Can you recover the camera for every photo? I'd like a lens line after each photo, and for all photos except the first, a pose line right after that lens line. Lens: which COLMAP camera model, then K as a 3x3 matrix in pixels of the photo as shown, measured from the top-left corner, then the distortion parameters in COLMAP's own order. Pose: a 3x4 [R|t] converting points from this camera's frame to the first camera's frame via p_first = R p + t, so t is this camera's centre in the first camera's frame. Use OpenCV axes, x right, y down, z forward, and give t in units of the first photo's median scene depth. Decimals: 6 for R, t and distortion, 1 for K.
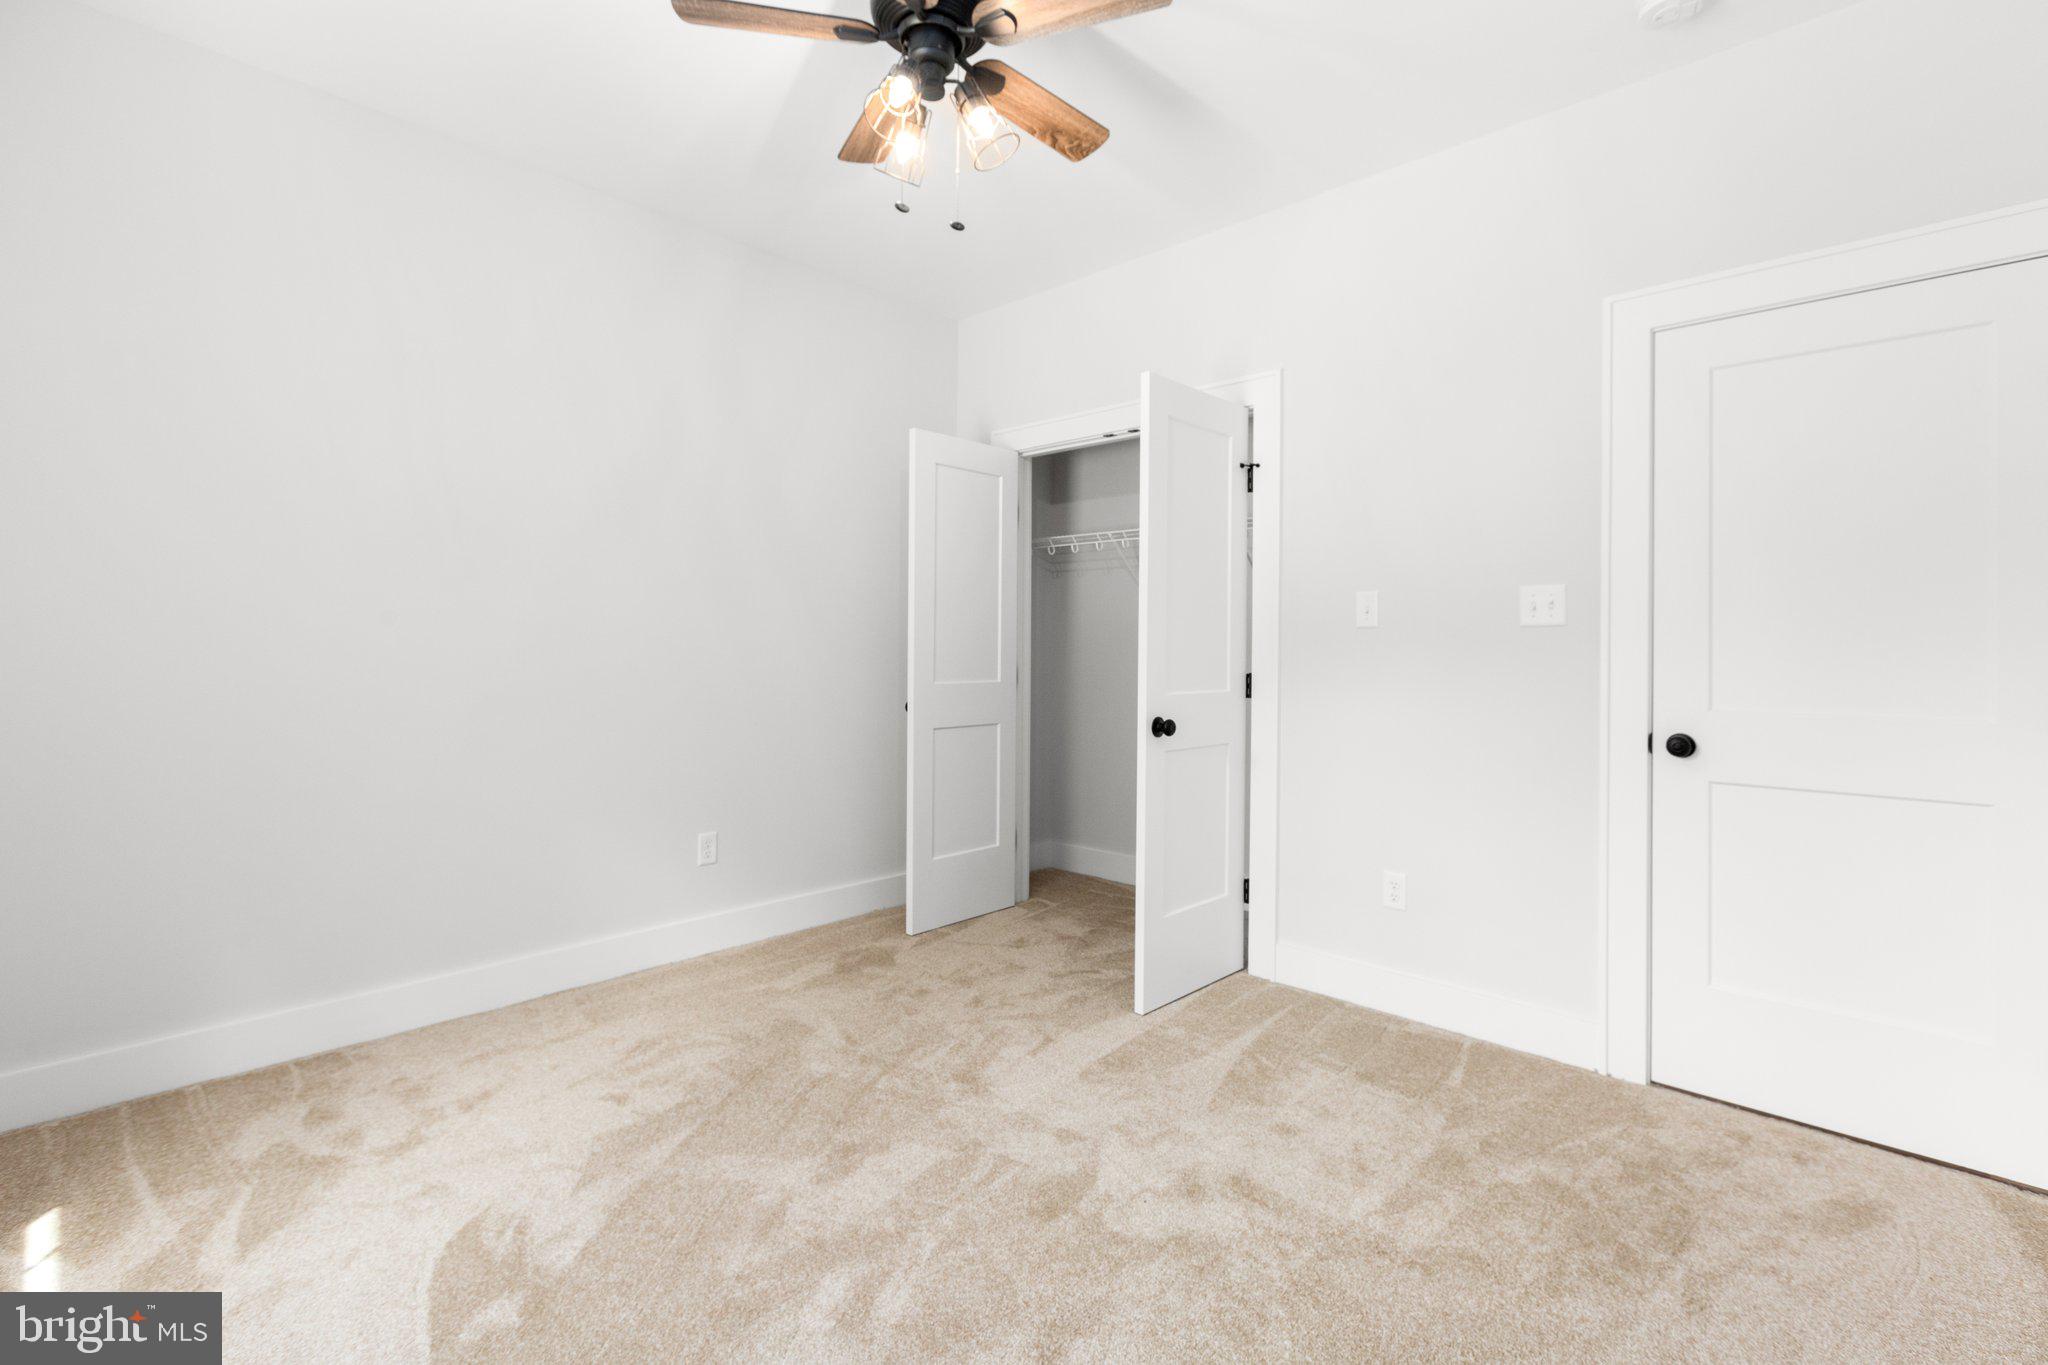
lens RADIAL K [[919.1, 0, 1024.2], [0, 919.1, 652.0], [0, 0, 1]] dist [-0.000328, -0.000120]
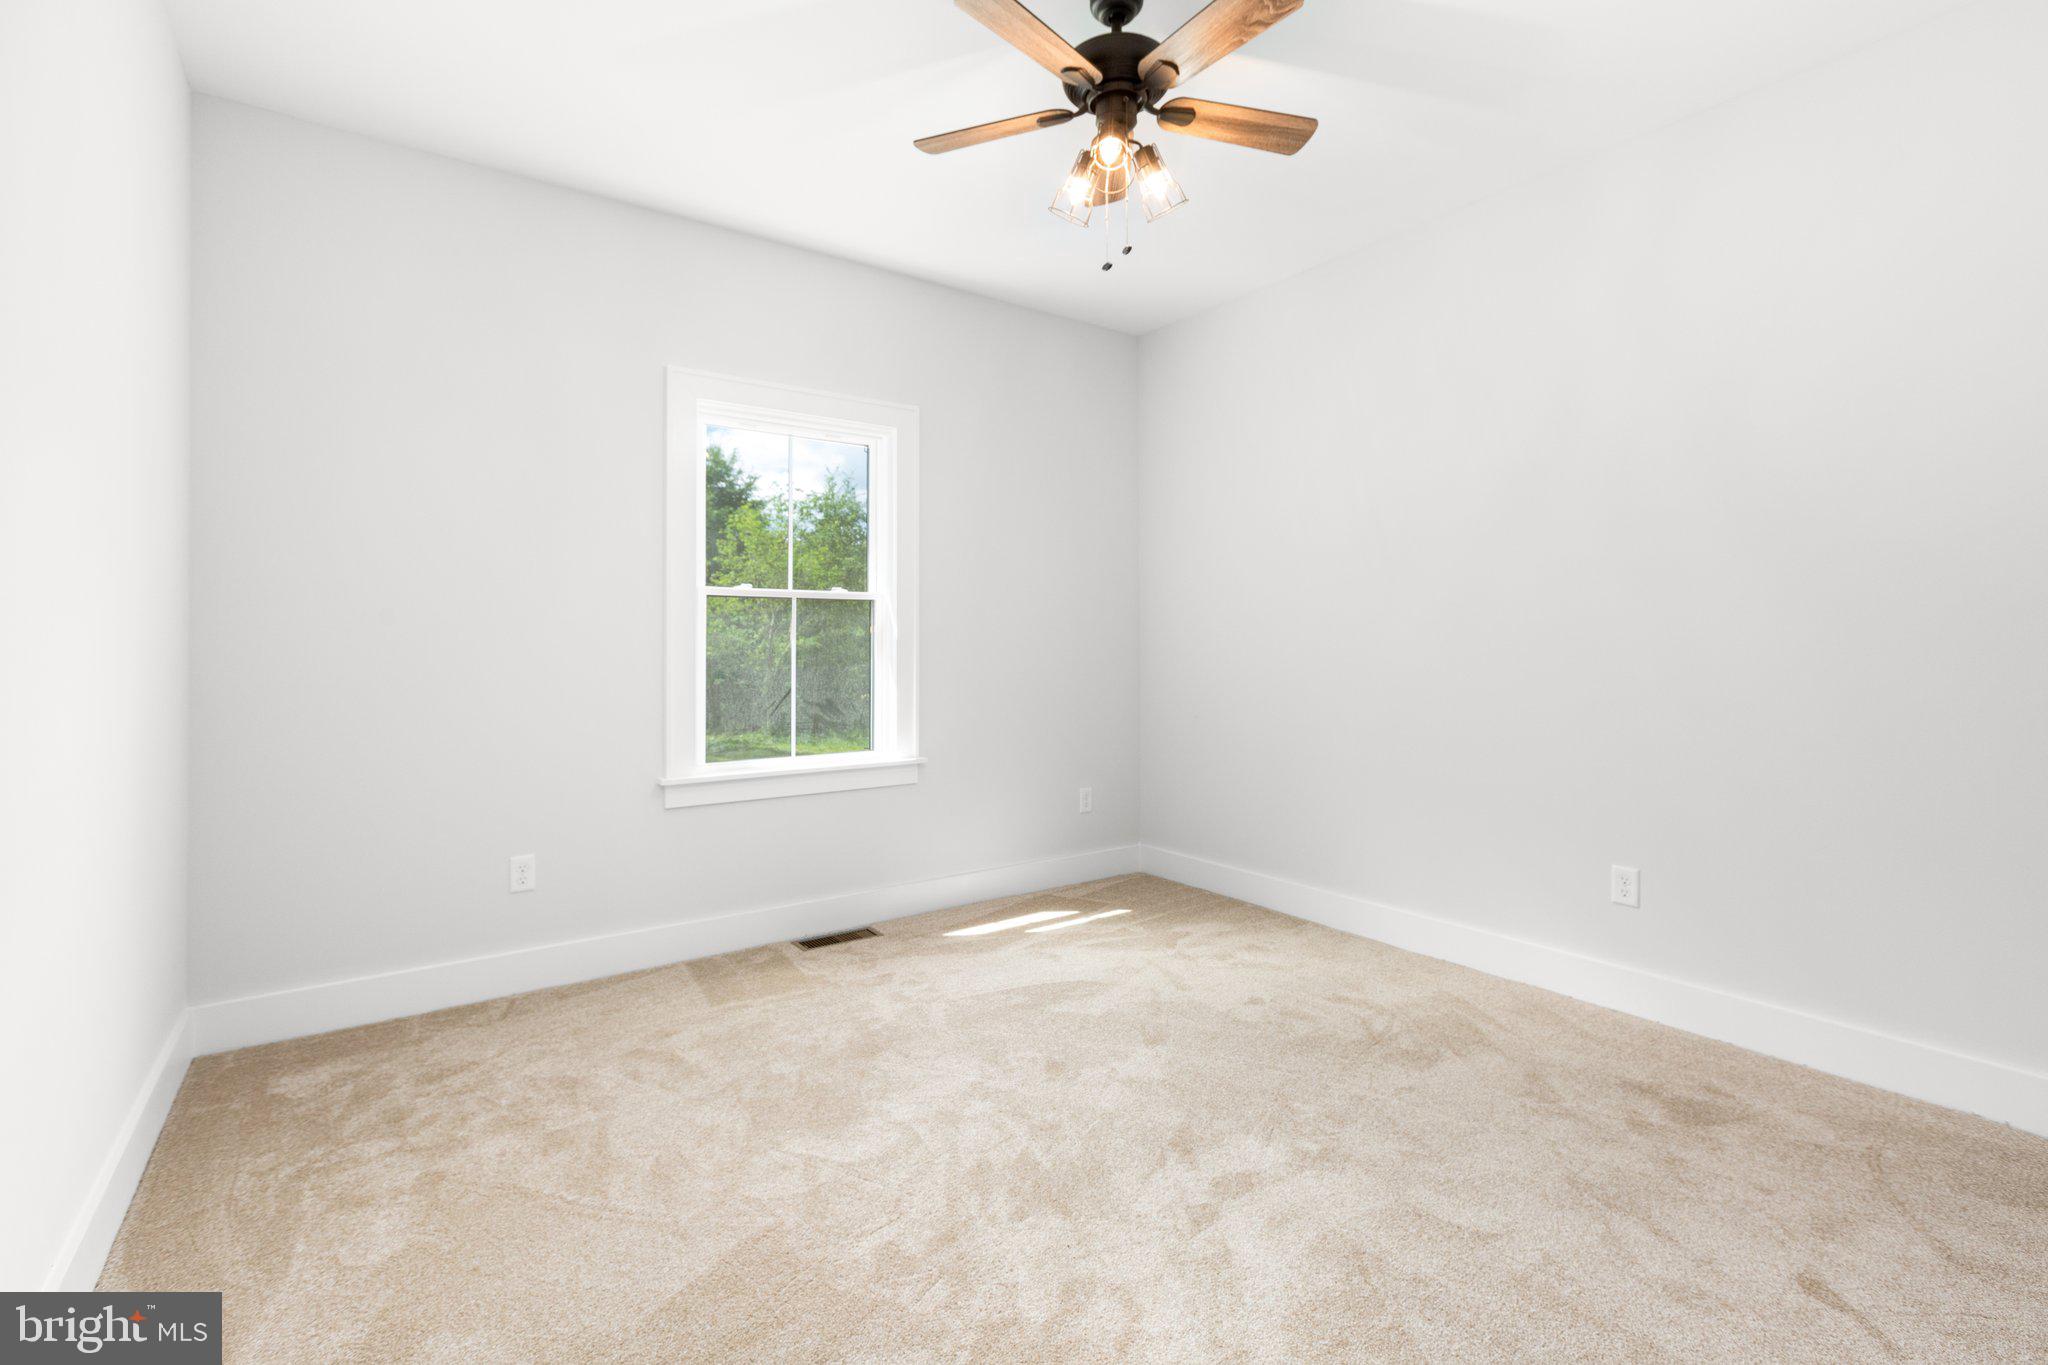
lens RADIAL K [[907.3, 0, 1025.0], [0, 907.3, 675.2], [0, 0, 1]] dist [-0.000937, -0.000512]
pose [[-0.208390, 0.027911, -0.977648, 0.907190], [0.001495, 0.999601, 0.028219, -0.008304], [0.978045, 0.004419, -0.208348, 1.010612]]
